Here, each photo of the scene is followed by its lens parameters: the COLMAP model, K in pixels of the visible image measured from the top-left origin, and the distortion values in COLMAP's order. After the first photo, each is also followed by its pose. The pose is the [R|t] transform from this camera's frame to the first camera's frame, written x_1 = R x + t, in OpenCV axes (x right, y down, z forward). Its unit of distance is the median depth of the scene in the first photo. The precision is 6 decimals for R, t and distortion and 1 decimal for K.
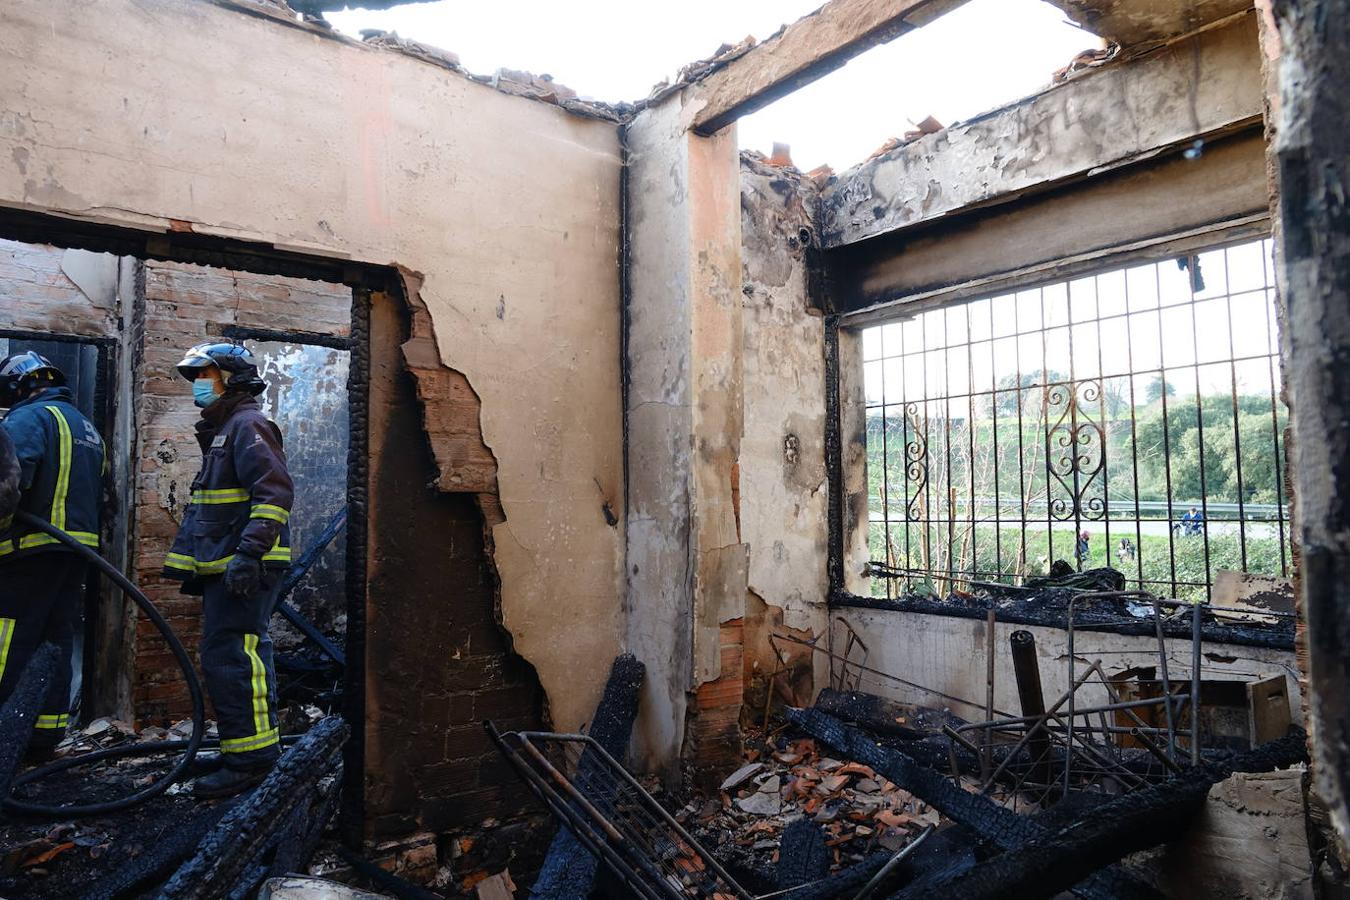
lens RADIAL K [[934.5, 0, 680.2], [0, 934.5, 447.6], [0, 0, 1]] dist [-0.001468, 0.001878]
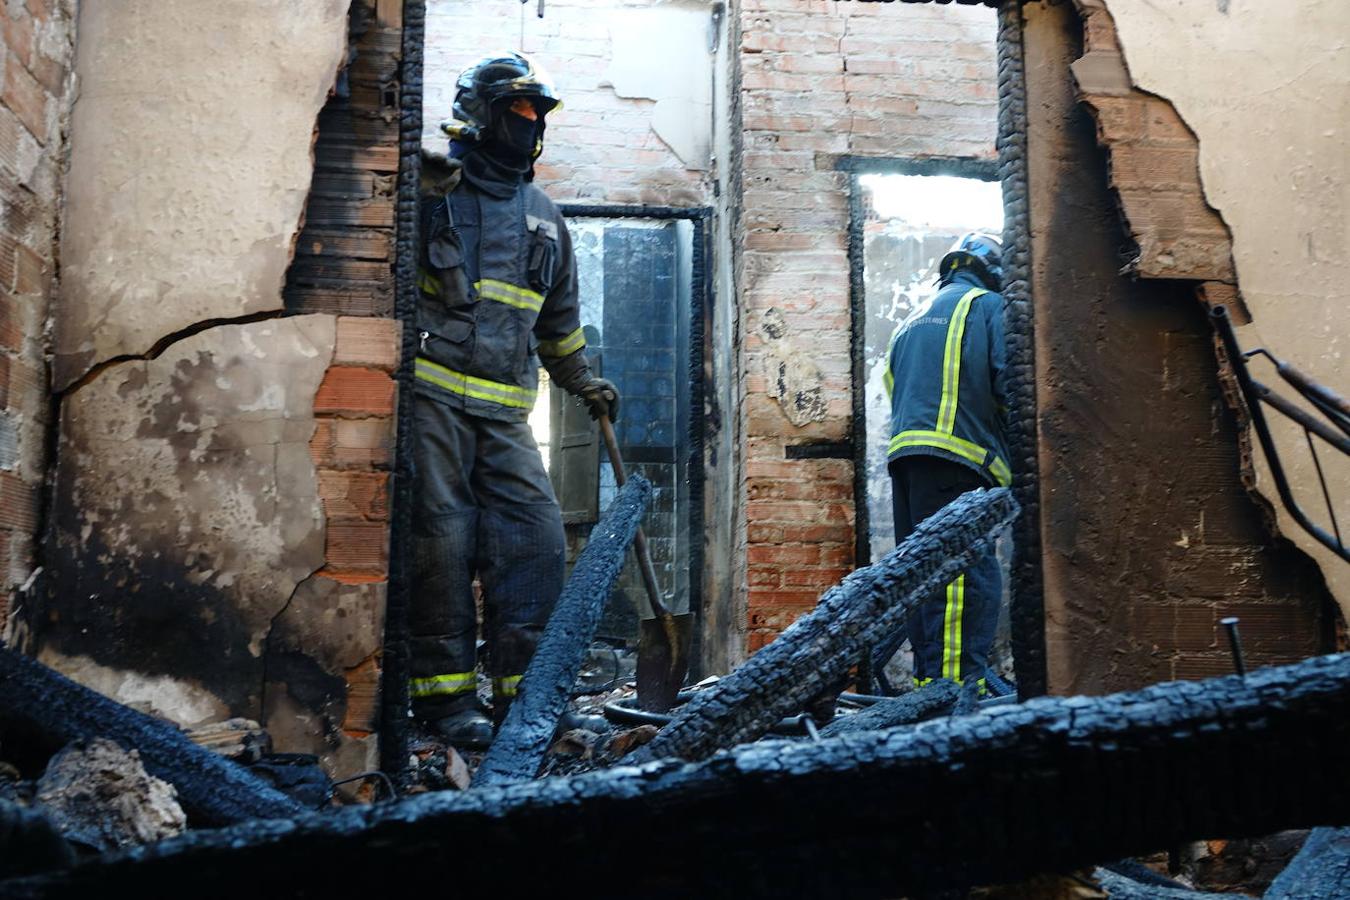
lens RADIAL K [[1429.7, 0, 675.0], [0, 1429.7, 450.0], [0, 0, 1]] dist [0.007398, -0.003796]
pose [[0.837520, -0.066721, -0.542318, 0.003360], [0.029133, 0.996558, -0.077615, 0.226456], [0.545630, 0.049205, 0.836580, -0.004743]]
